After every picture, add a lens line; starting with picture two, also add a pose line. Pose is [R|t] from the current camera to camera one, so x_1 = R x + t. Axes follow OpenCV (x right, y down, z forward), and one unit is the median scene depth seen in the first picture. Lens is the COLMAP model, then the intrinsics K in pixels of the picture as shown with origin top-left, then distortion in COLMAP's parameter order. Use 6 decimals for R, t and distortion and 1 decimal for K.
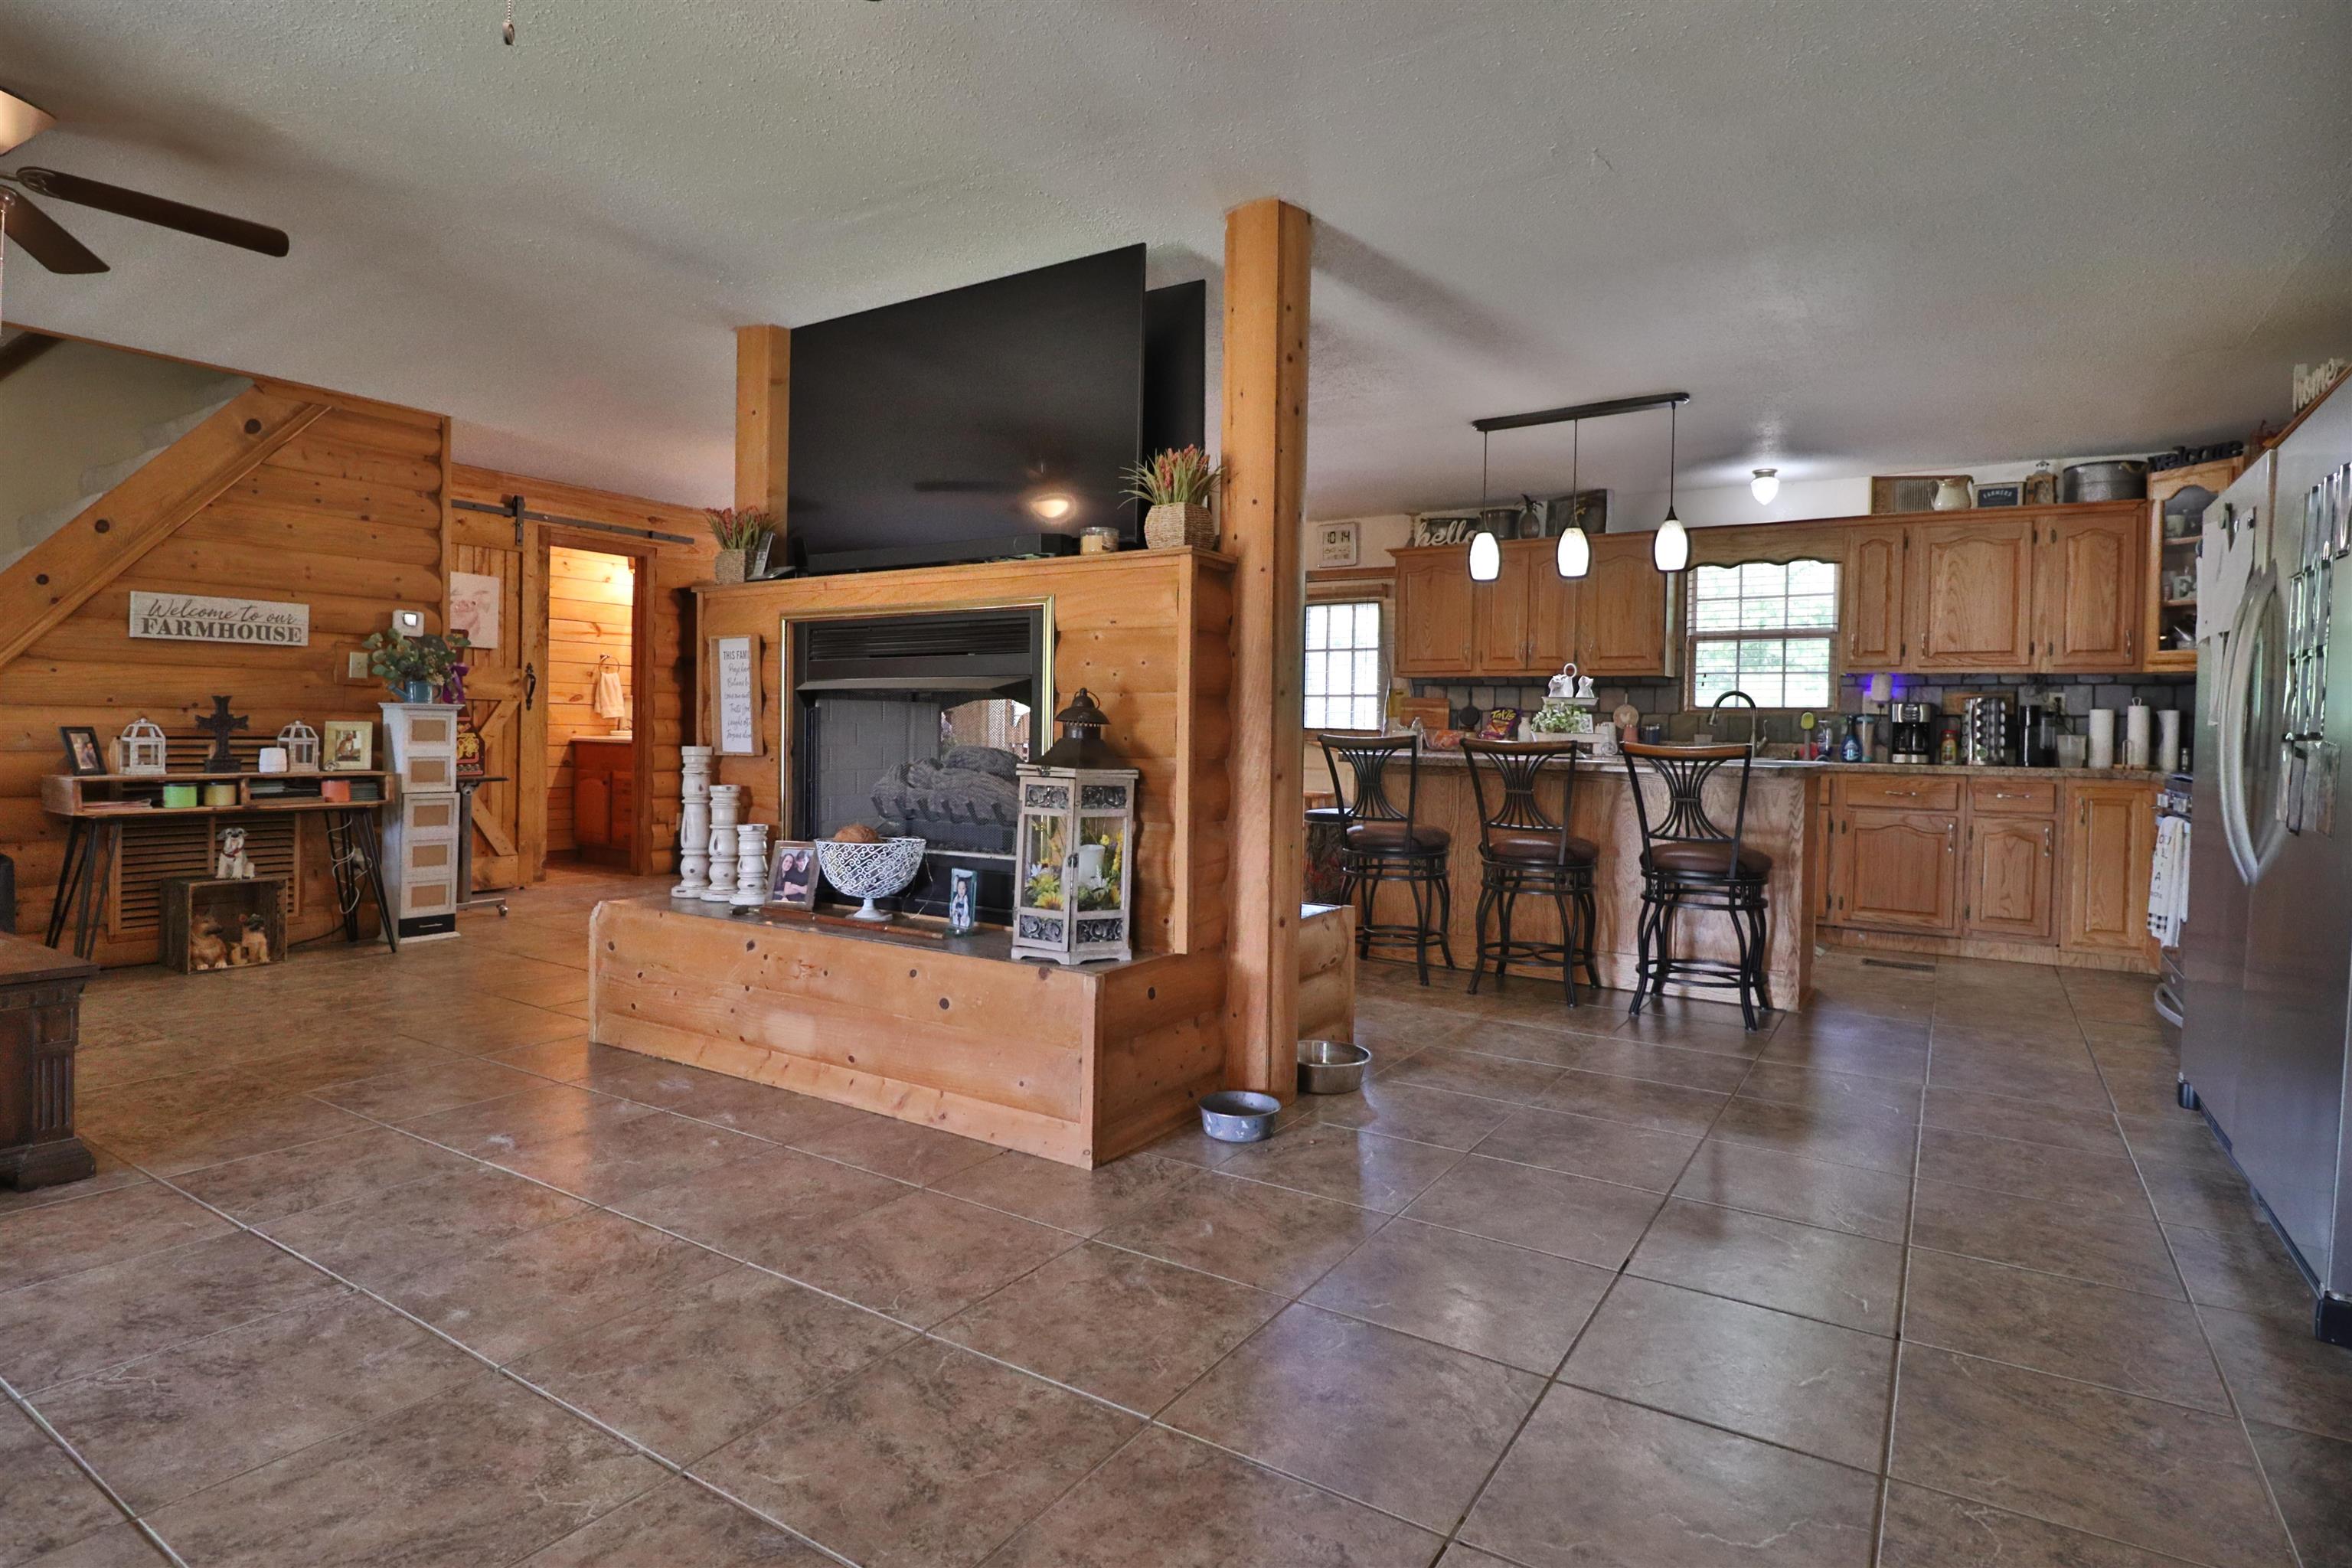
lens RADIAL K [[1212.7, 0, 1193.4], [0, 1212.7, 746.6], [0, 0, 1]] dist [0.000981, -0.013652]
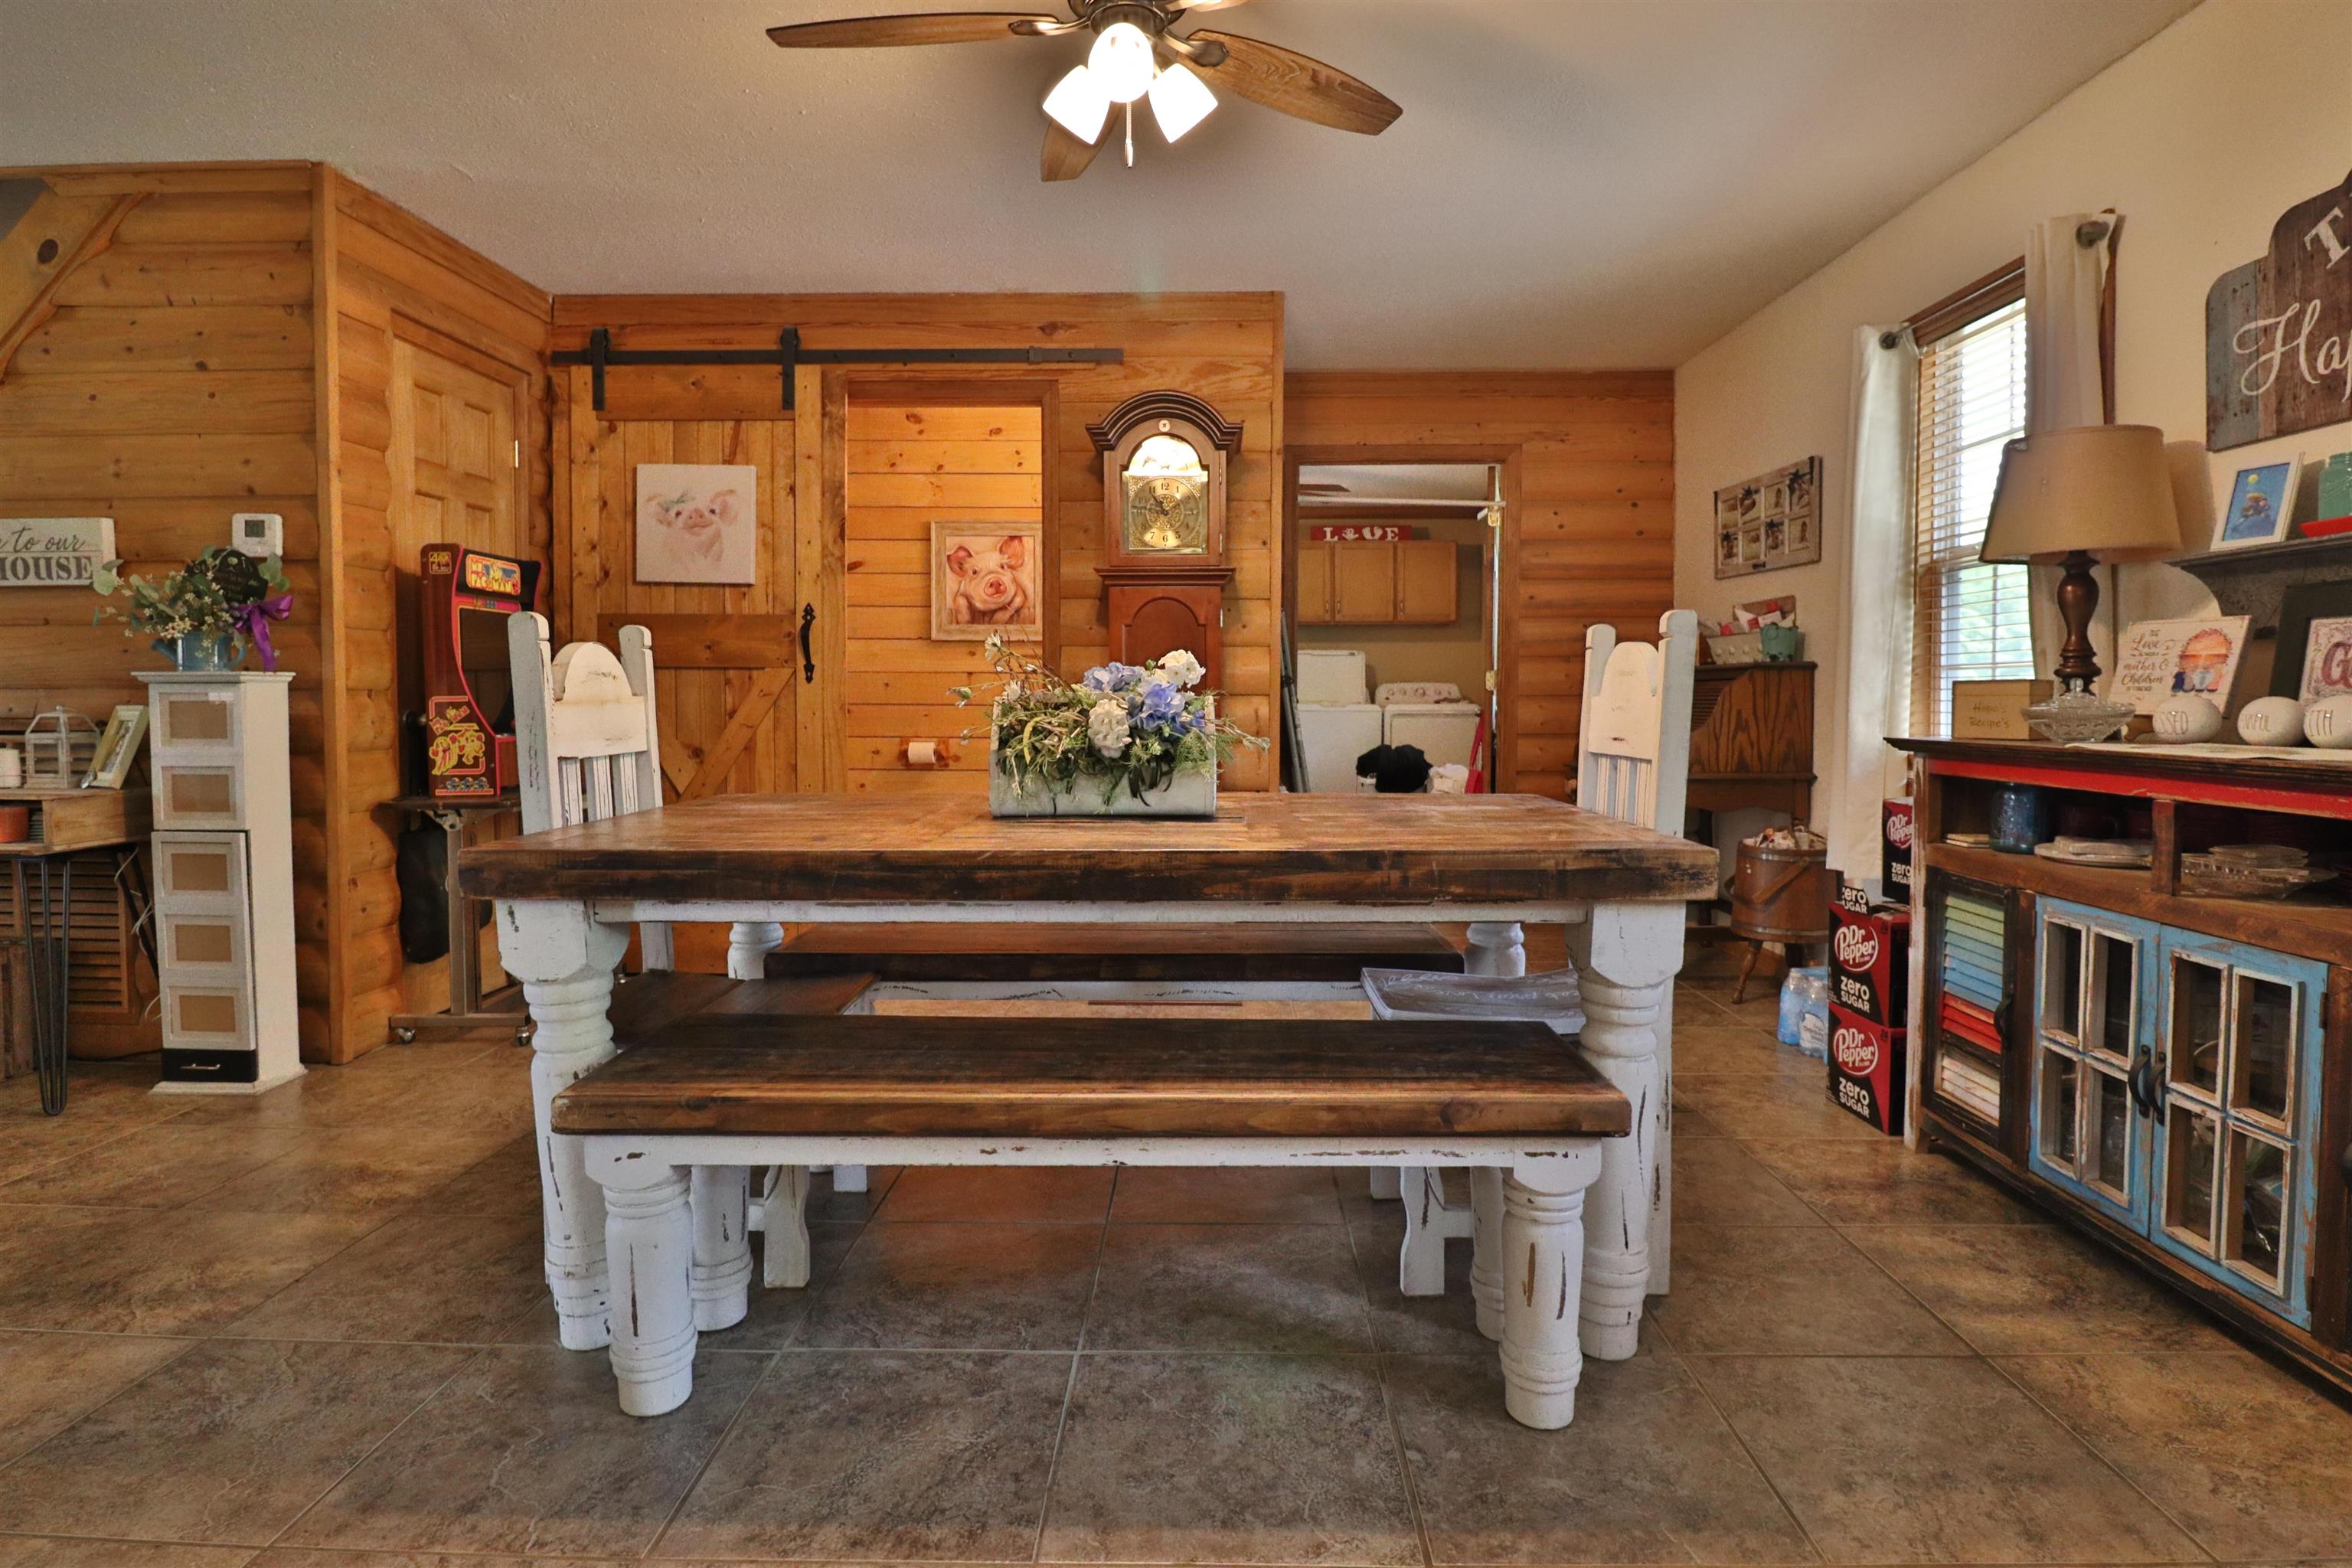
lens RADIAL K [[1236.3, 0, 1179.2], [0, 1236.3, 737.4], [0, 0, 1]] dist [-0.012630, -0.000944]
pose [[0.511964, 0.010643, -0.858941, 0.132602], [-0.005126, 0.999943, 0.009335, -0.018756], [0.858992, -0.000376, 0.511990, 1.635415]]
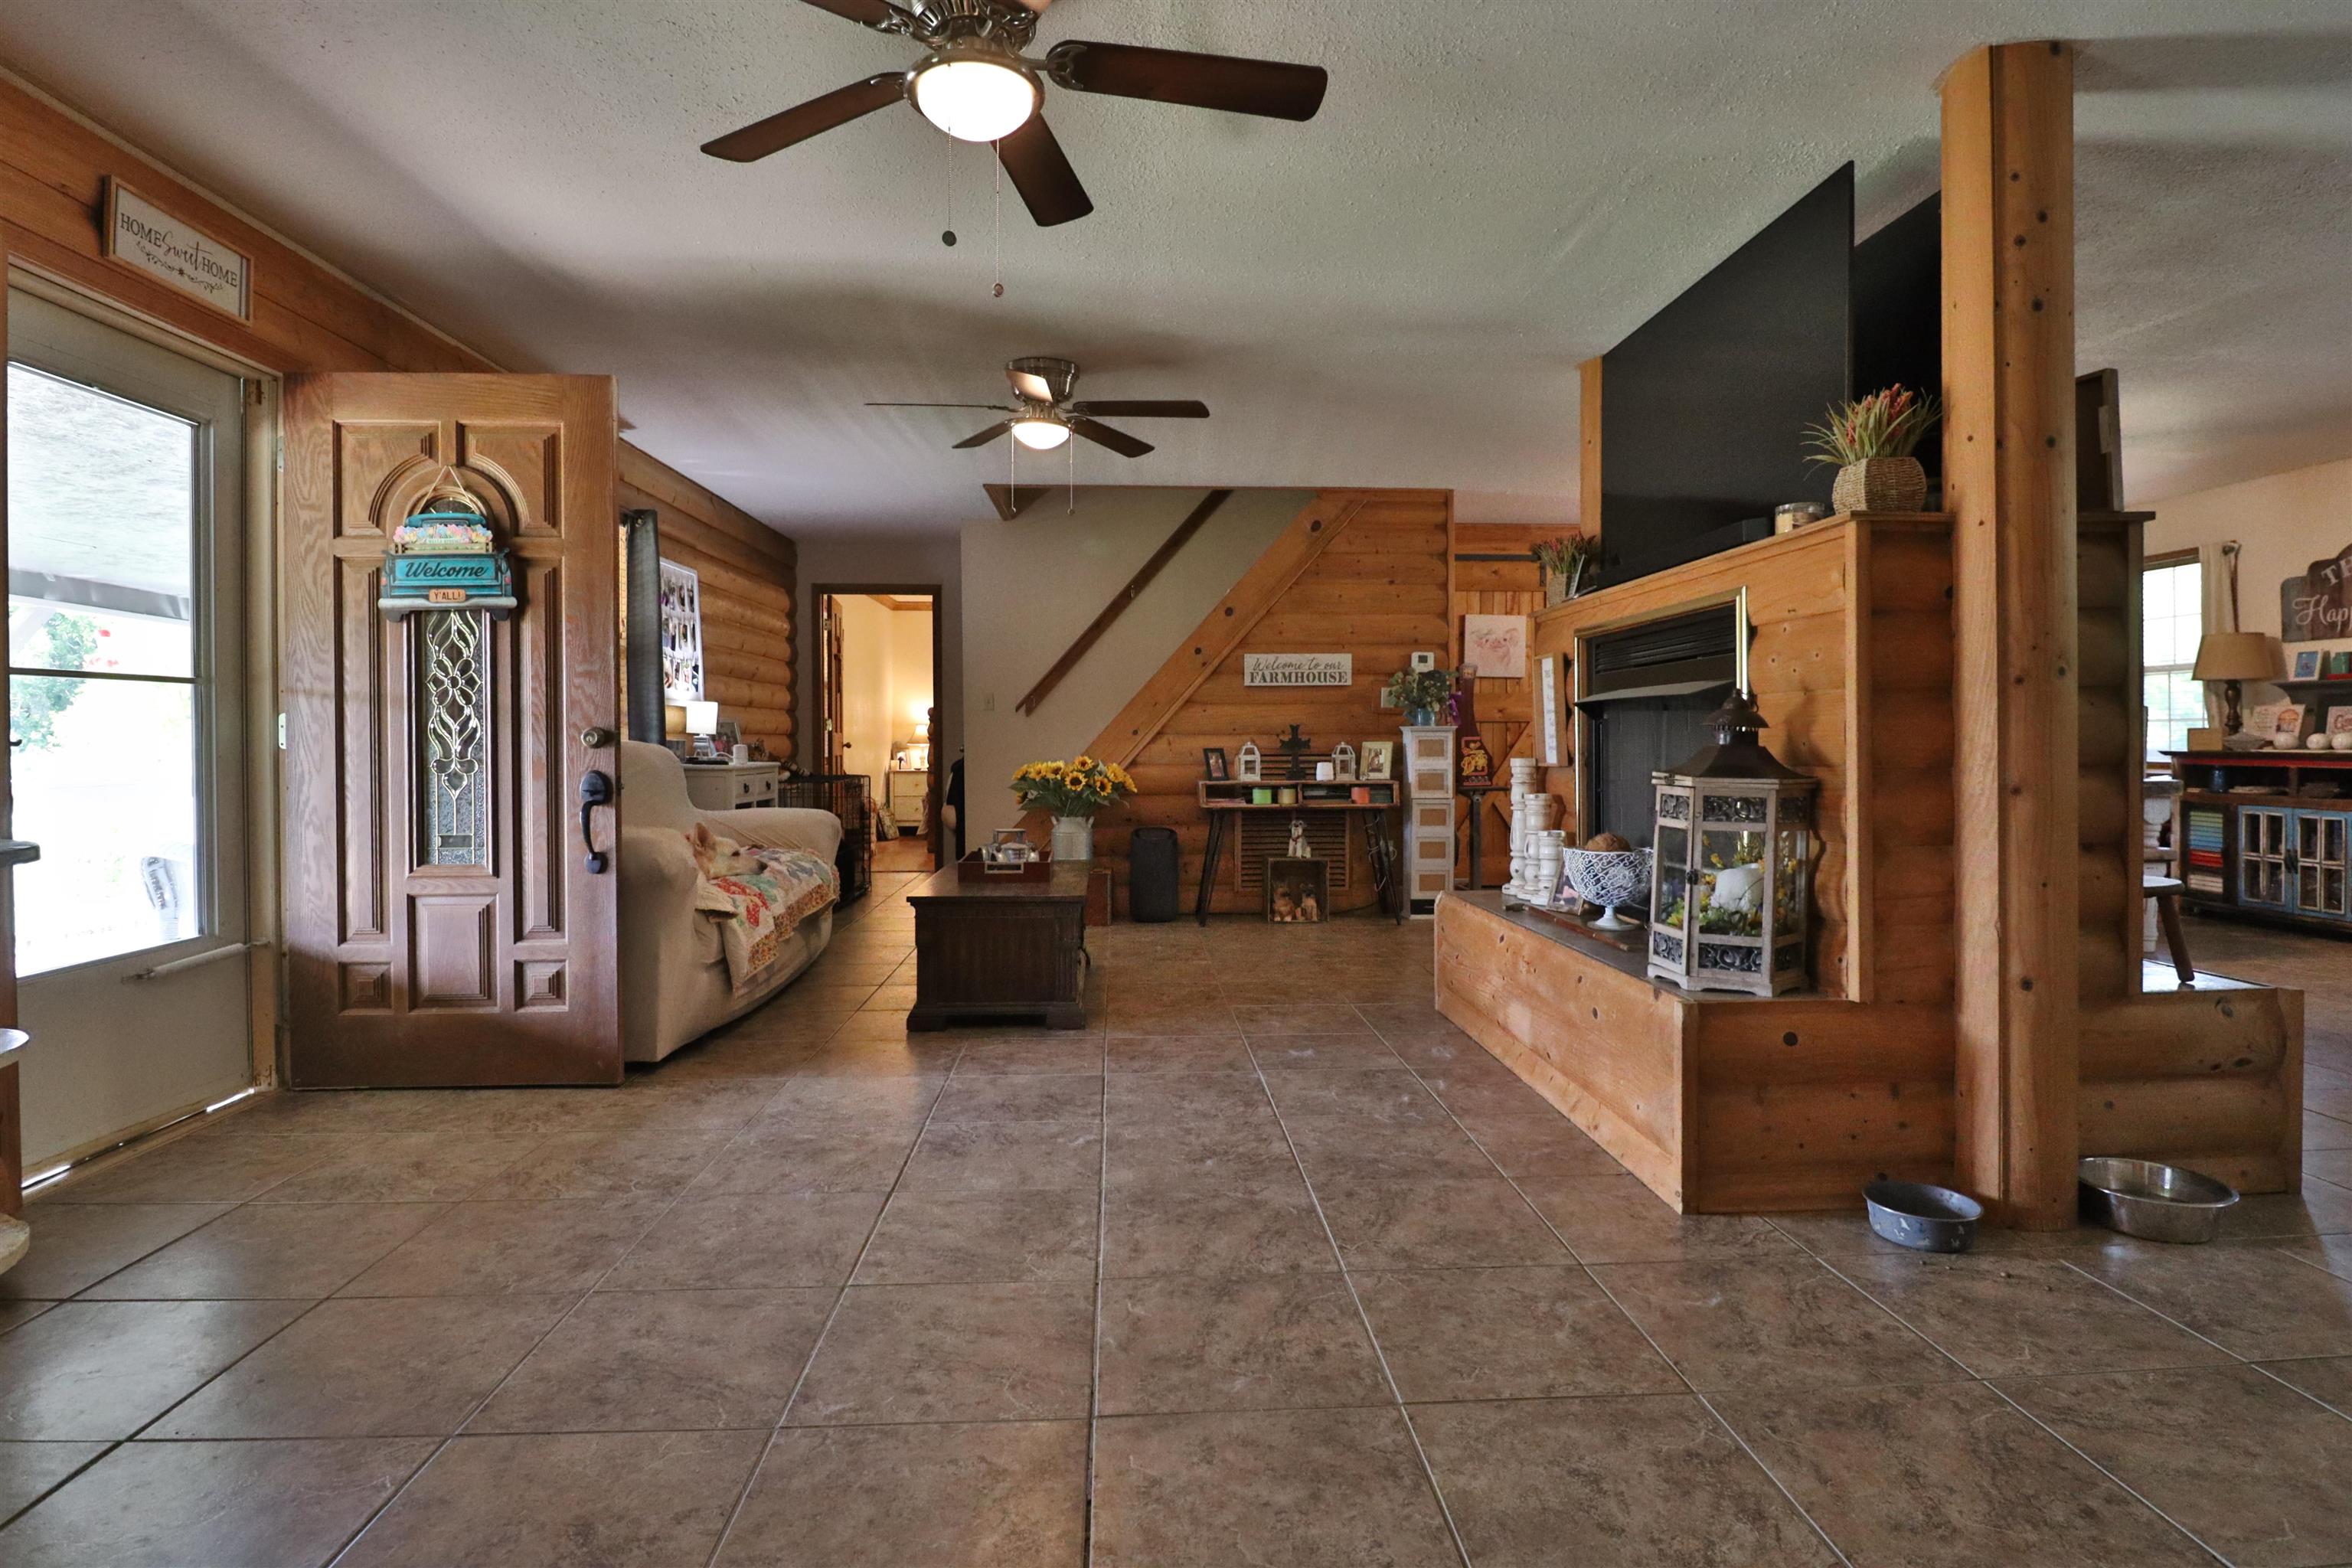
lens RADIAL K [[1212.7, 0, 1193.4], [0, 1212.7, 746.6], [0, 0, 1]] dist [0.000981, -0.013652]
pose [[0.586740, -0.014575, -0.809644, 0.334572], [0.002073, 0.999862, -0.016497, 0.007525], [0.809773, 0.008001, 0.586689, 0.120264]]
